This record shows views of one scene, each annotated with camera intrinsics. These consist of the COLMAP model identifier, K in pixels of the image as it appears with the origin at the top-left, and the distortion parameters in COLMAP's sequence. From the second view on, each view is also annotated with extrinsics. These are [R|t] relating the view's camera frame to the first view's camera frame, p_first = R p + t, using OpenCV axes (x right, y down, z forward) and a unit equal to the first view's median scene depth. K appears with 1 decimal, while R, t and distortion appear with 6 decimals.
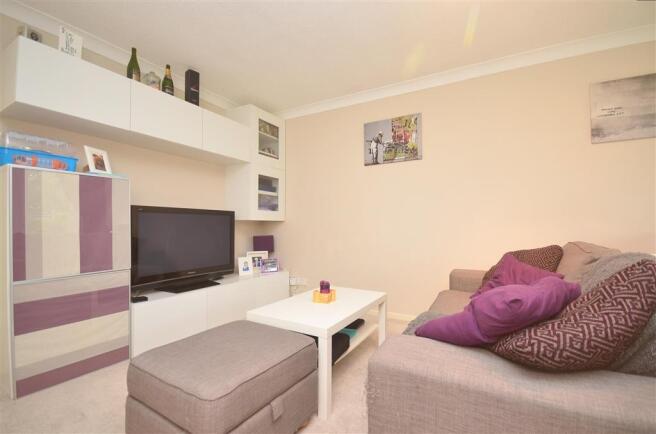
lens RADIAL K [[285.9, 0, 326.9], [0, 285.9, 221.3], [0, 0, 1]] dist [-0.000805, -0.002884]
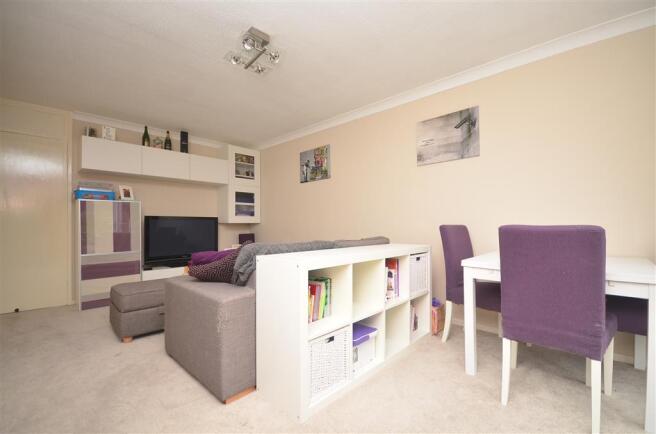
lens RADIAL K [[285.9, 0, 331.4], [0, 285.9, 222.4], [0, 0, 1]] dist [-0.000805, -0.002884]
pose [[0.971210, -0.011575, -0.237945, 0.644426], [0.013450, 0.999890, 0.006257, -0.010505], [0.237846, -0.009277, 0.971258, -0.335536]]
